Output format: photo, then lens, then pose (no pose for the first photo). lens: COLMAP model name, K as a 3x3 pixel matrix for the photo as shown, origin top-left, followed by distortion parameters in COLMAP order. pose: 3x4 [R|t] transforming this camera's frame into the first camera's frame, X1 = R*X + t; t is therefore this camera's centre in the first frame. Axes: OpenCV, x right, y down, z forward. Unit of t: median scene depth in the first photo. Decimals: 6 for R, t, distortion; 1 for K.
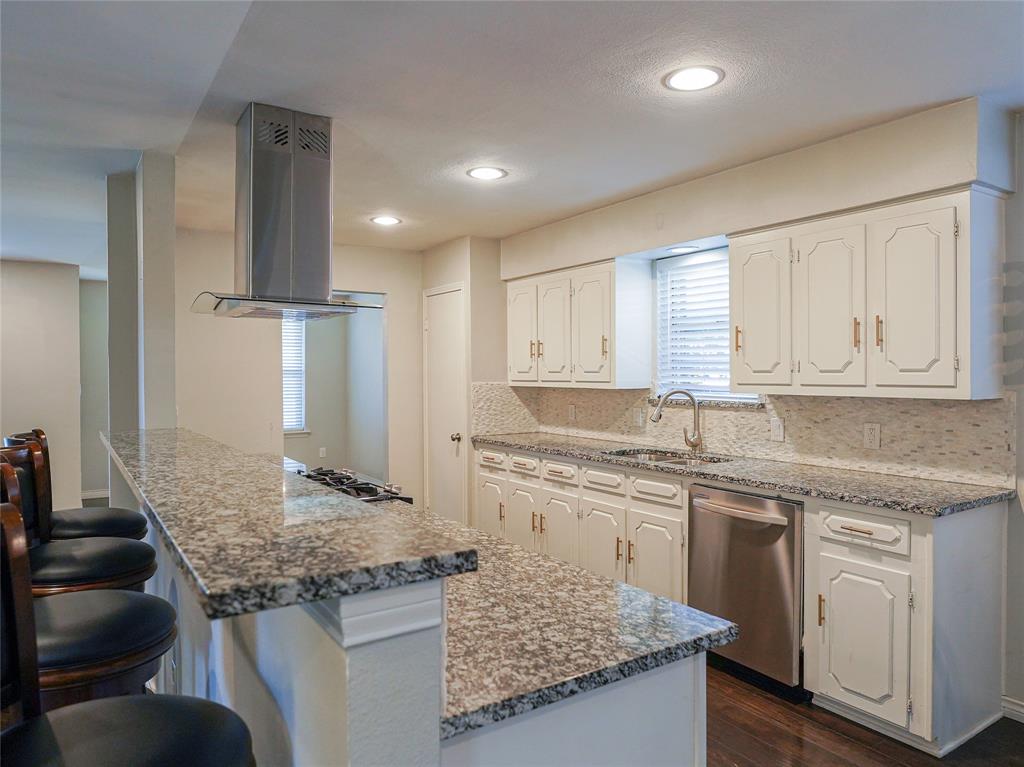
lens RADIAL K [[515.9, 0, 488.8], [0, 515.9, 378.1], [0, 0, 1]] dist [0.000603, -0.000019]
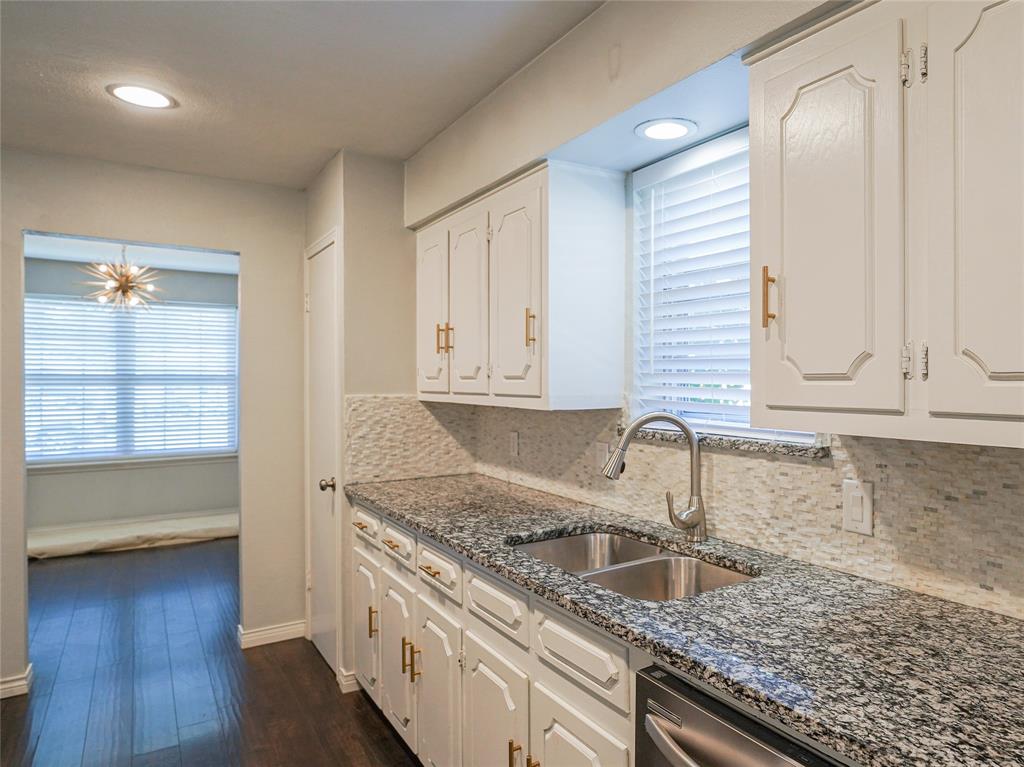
lens RADIAL K [[631.6, 0, 512.0], [0, 631.6, 383.5], [0, 0, 1]] dist [-0.001701, -0.000744]
pose [[0.999459, 0.005240, 0.032483, 0.189675], [-0.005100, 0.999977, -0.004391, -0.002829], [-0.032506, 0.004223, 0.999463, 0.363566]]
